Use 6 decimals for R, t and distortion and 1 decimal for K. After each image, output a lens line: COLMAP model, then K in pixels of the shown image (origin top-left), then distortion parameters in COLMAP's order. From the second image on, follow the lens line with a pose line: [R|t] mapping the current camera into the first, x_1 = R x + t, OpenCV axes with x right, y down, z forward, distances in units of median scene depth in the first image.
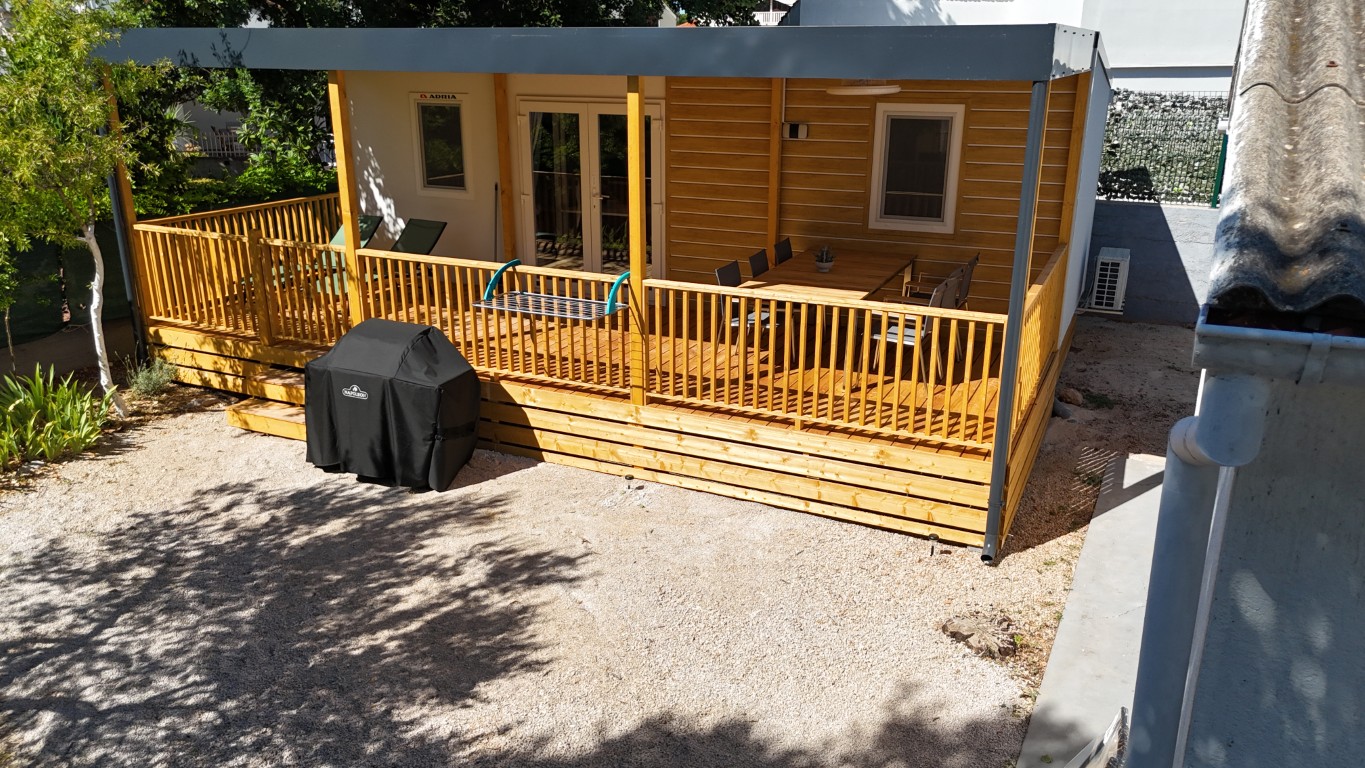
lens RADIAL K [[994.8, 0, 682.5], [0, 994.8, 384.0], [0, 0, 1]] dist [0.070524, -0.068342]
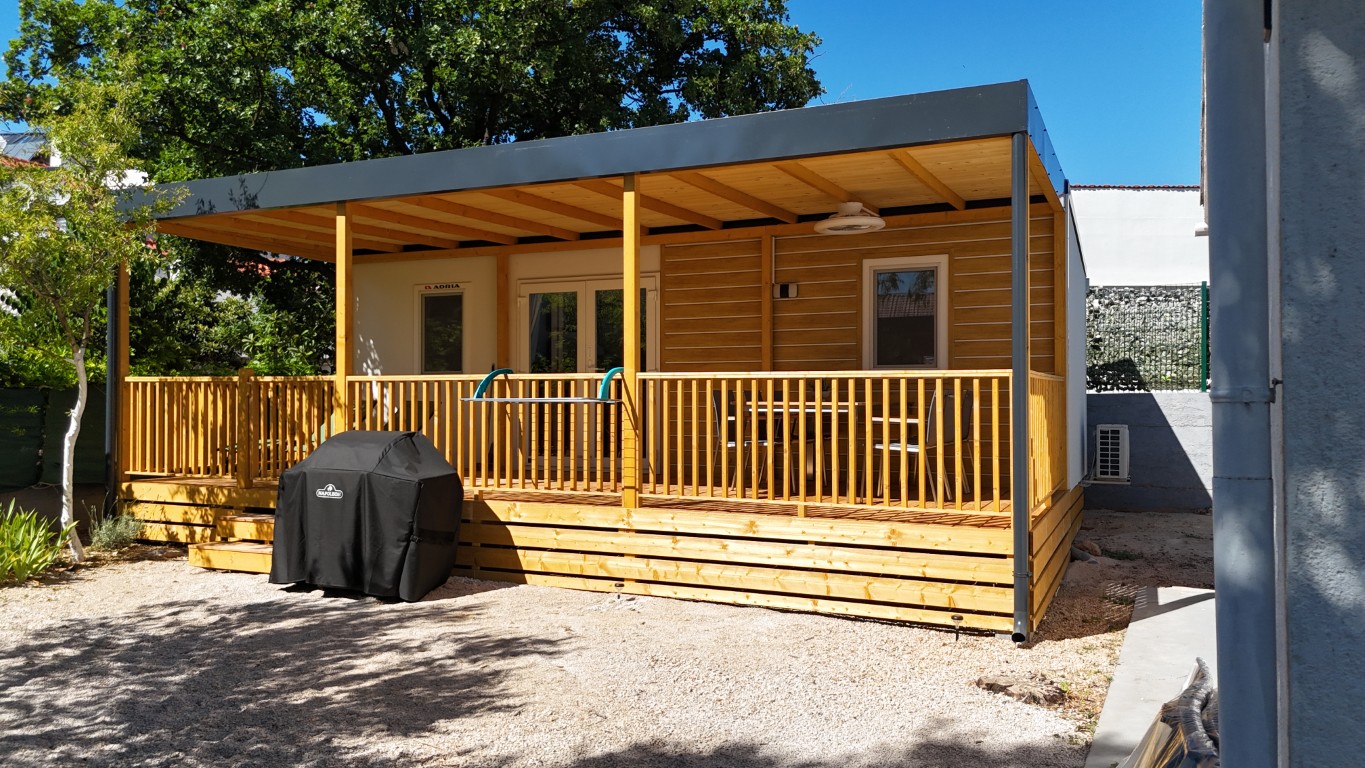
lens RADIAL K [[994.8, 0, 682.5], [0, 994.8, 384.0], [0, 0, 1]] dist [0.070524, -0.068342]
pose [[0.999981, -0.002508, 0.005572, -0.000051], [0.004142, 0.948588, -0.316486, 0.208121], [-0.004492, 0.316504, 0.948581, 0.070621]]
